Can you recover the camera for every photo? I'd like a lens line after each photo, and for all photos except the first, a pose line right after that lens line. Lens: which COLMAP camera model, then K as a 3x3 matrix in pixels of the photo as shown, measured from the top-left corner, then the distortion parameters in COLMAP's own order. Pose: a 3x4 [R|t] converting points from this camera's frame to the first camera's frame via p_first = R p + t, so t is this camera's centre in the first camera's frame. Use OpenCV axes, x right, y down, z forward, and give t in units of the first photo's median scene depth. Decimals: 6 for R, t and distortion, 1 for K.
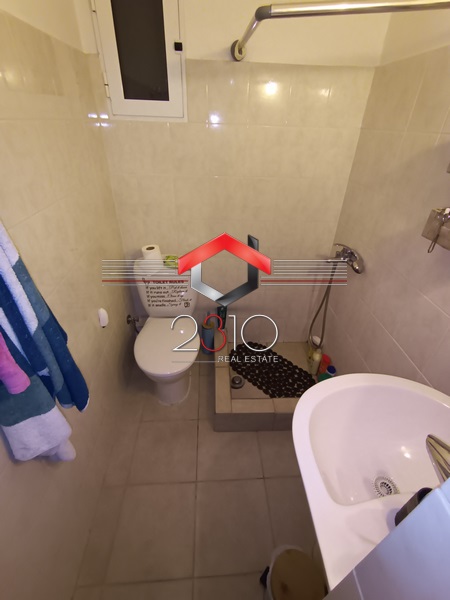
lens RADIAL K [[273.9, 0, 229.2], [0, 273.9, 299.3], [0, 0, 1]] dist [-0.001266, 0.003828]
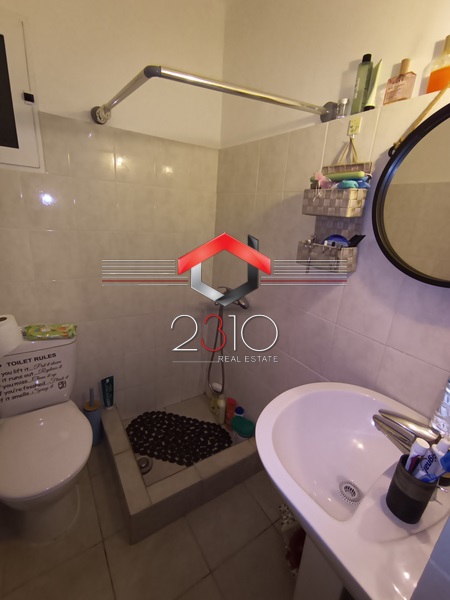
lens RADIAL K [[273.9, 0, 225.0], [0, 273.9, 300.6], [0, 0, 1]] dist [-0.001266, 0.003828]
pose [[0.863712, -0.124442, 0.488381, -0.116160], [0.237660, 0.955096, -0.176943, 0.042352], [-0.444432, 0.268896, 0.854503, 0.074744]]
